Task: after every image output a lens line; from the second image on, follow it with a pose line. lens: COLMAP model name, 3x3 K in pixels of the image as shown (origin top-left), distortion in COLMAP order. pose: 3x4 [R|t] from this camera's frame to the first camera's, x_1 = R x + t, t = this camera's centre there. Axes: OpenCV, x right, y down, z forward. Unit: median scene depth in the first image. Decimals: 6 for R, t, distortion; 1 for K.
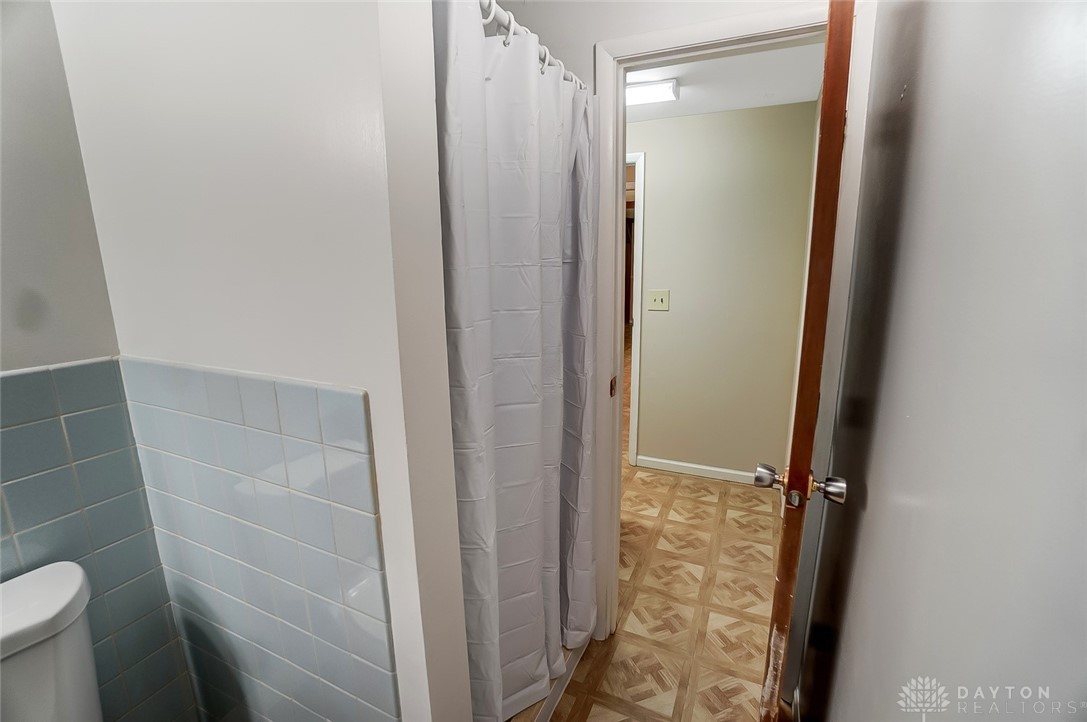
lens RADIAL K [[486.3, 0, 543.5], [0, 486.3, 361.0], [0, 0, 1]] dist [-0.065261, 0.026540]
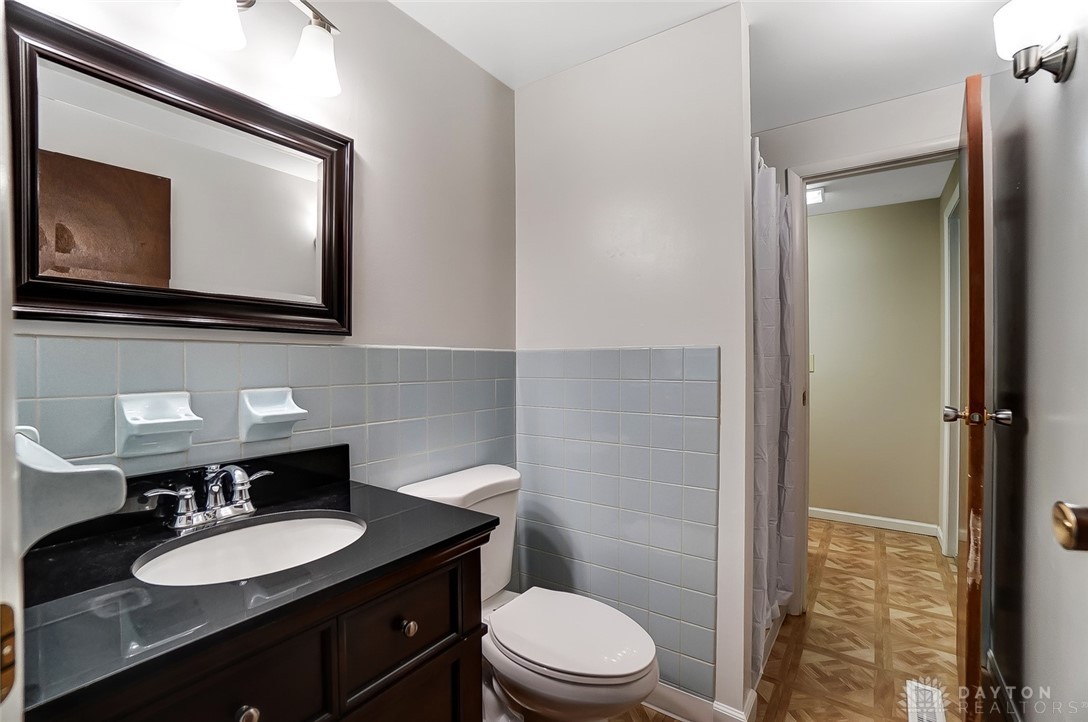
lens RADIAL K [[486.7, 0, 544.0], [0, 486.7, 361.0], [0, 0, 1]] dist [-0.065261, 0.026540]
pose [[0.983286, 0.010455, -0.181769, -0.284125], [-0.046572, 0.979580, -0.195587, 0.212219], [0.176013, 0.200783, 0.963694, -0.378795]]
